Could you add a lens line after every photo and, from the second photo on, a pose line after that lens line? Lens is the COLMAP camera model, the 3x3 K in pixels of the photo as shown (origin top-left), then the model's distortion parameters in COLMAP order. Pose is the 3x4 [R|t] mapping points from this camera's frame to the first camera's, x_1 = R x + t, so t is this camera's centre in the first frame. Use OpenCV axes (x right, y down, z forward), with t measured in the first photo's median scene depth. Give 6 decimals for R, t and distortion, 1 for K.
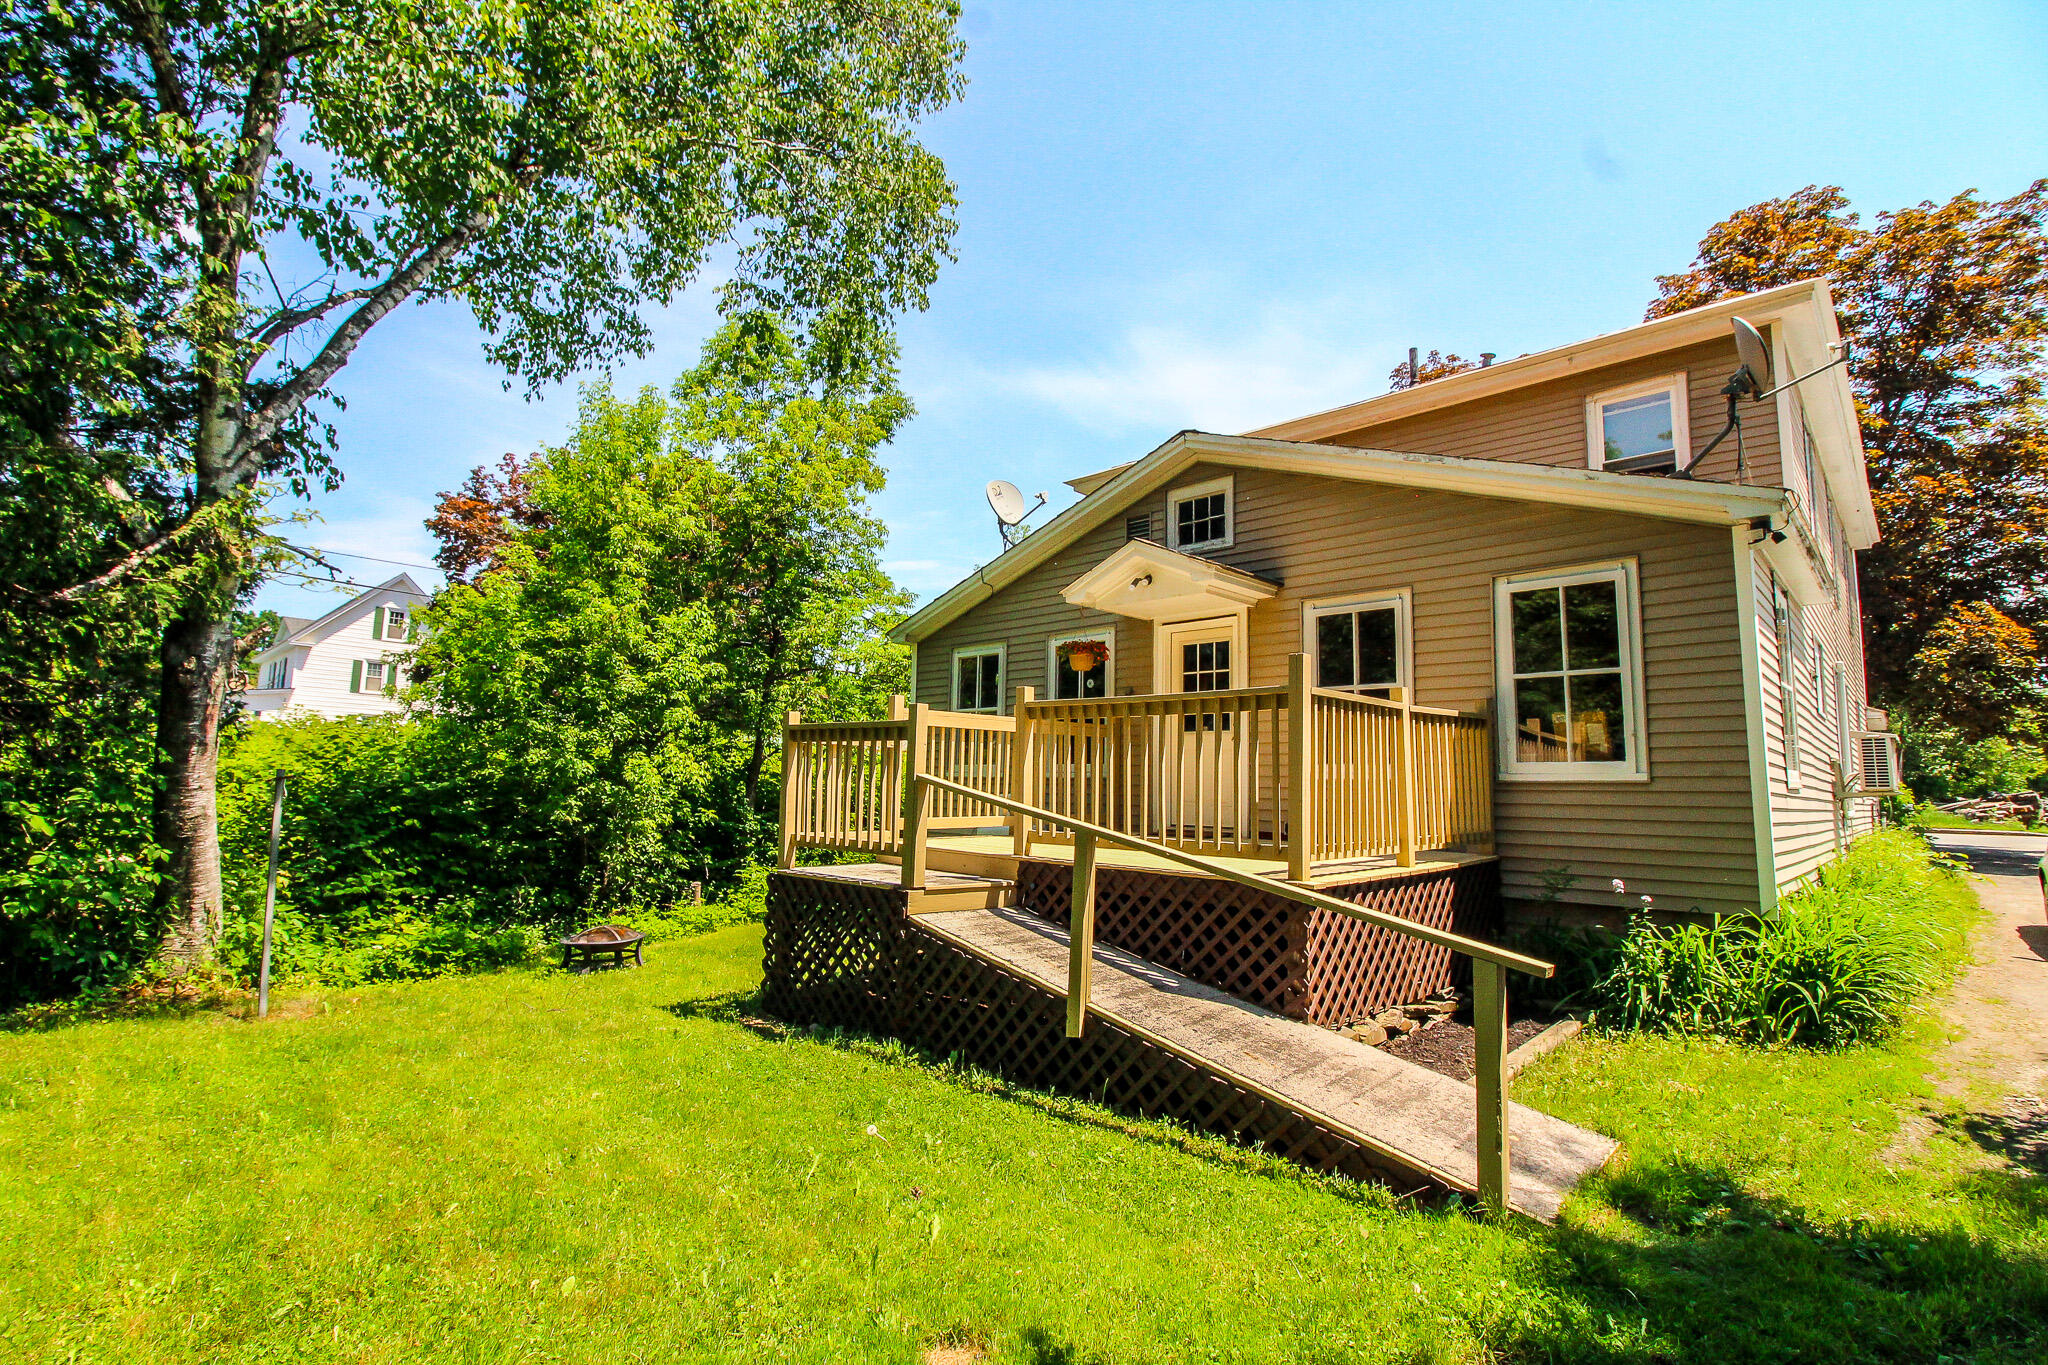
lens RADIAL K [[965.2, 0, 1011.8], [0, 965.2, 679.0], [0, 0, 1]] dist [-0.000589, -0.016955]
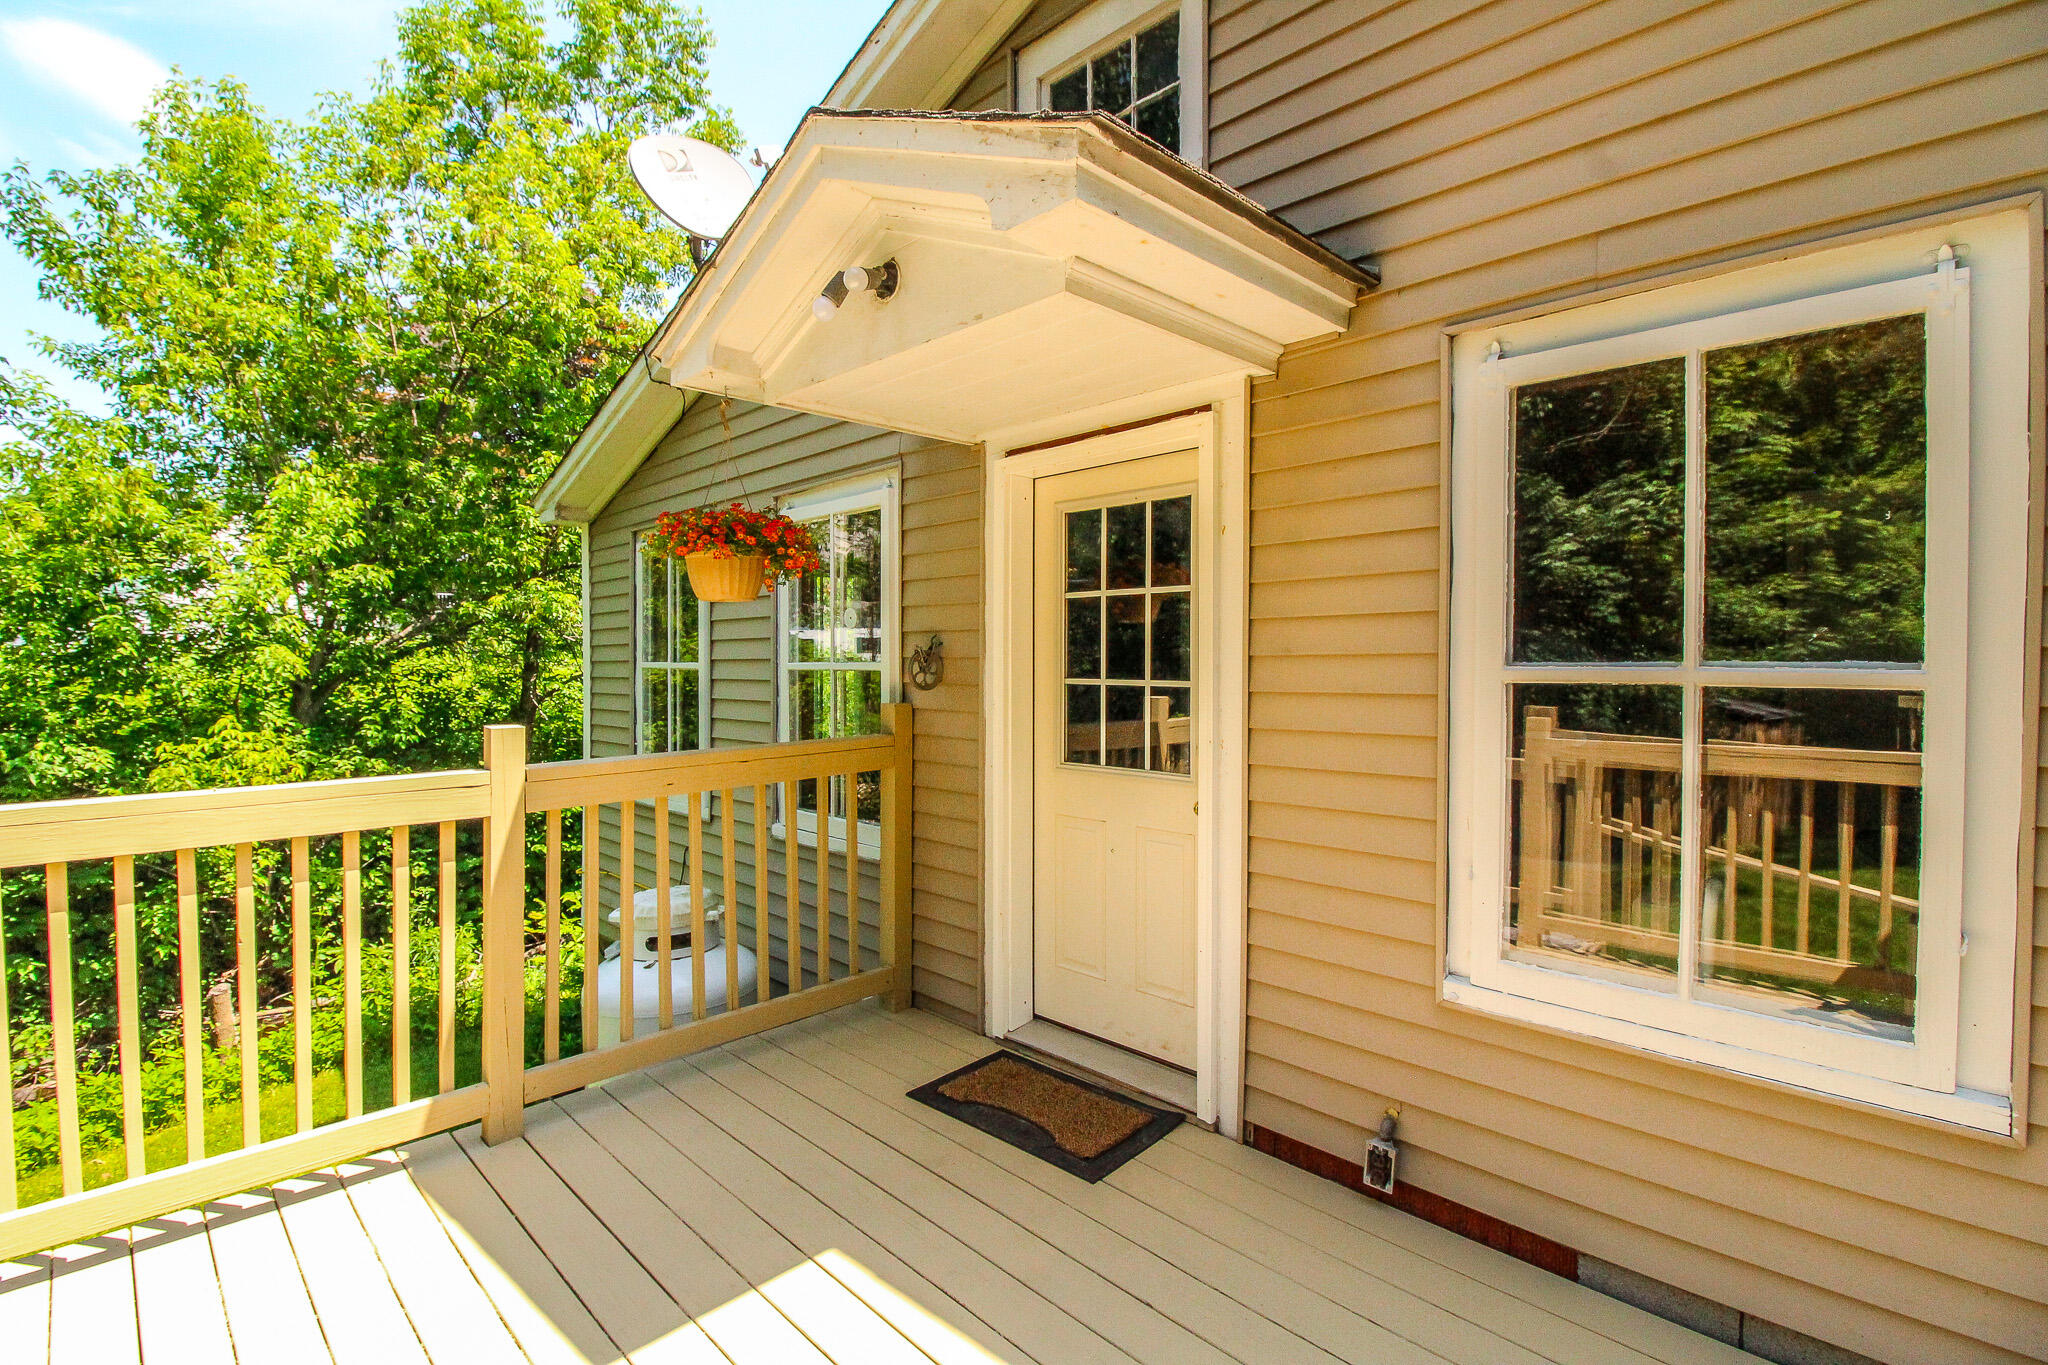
lens RADIAL K [[965.2, 0, 1011.8], [0, 965.2, 679.0], [0, 0, 1]] dist [-0.000589, -0.016955]
pose [[0.999030, -0.030247, -0.031992, 0.175394], [0.034449, 0.989526, 0.140186, -0.026197], [0.027416, -0.141152, 0.989608, 0.680807]]
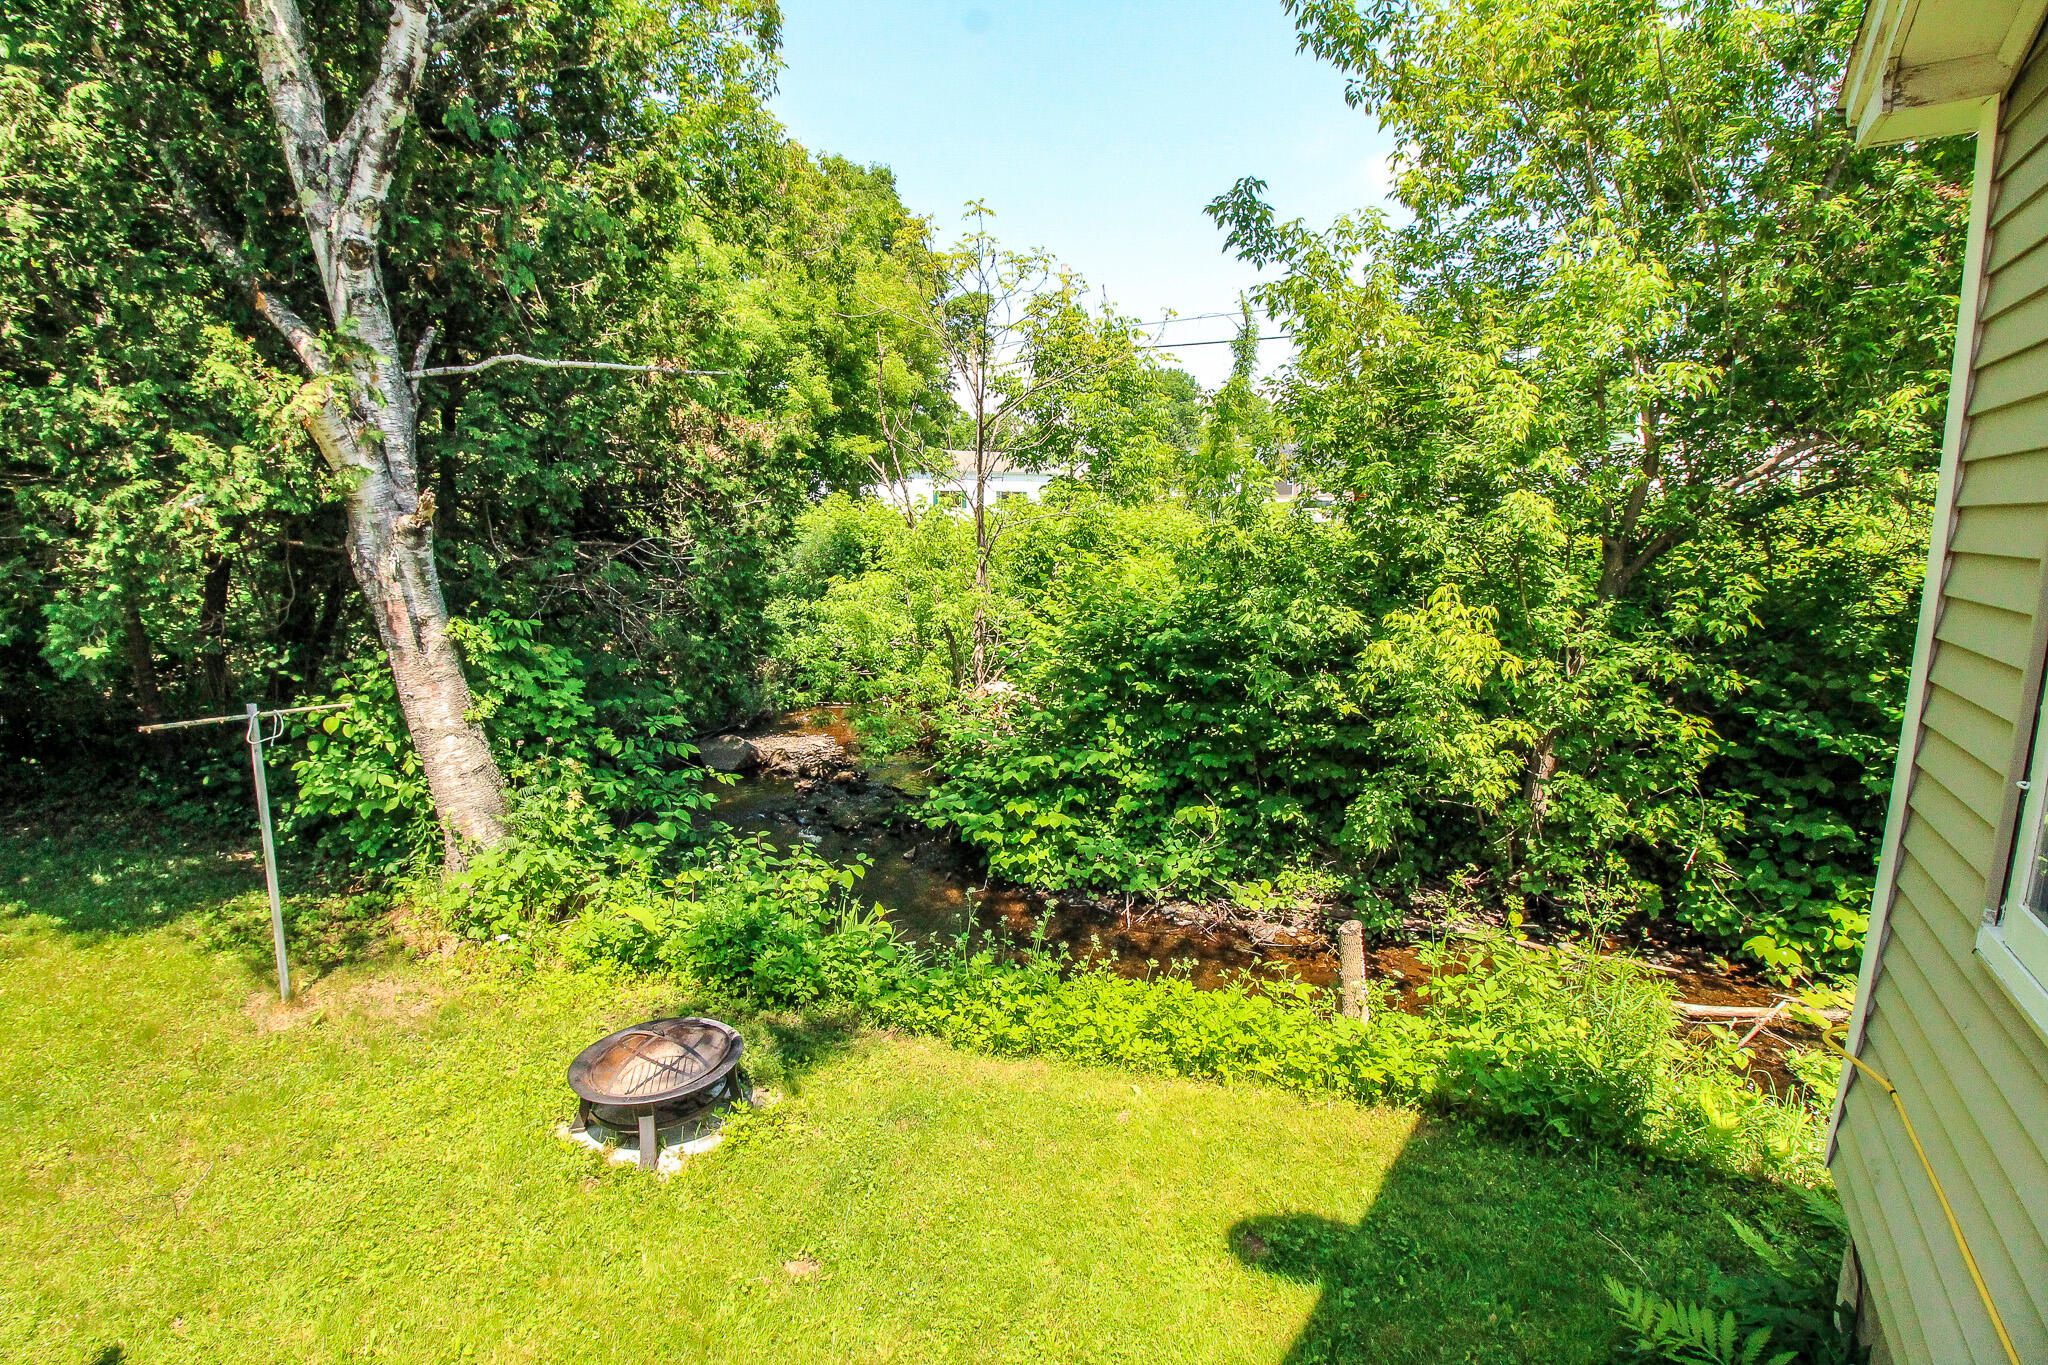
lens RADIAL K [[965.2, 0, 1011.8], [0, 965.2, 679.0], [0, 0, 1]] dist [-0.000589, -0.016955]
pose [[0.215413, 0.126809, -0.968255, 0.047143], [0.137584, 0.977701, 0.158655, 0.016070], [0.966782, -0.167393, 0.193162, 1.047968]]
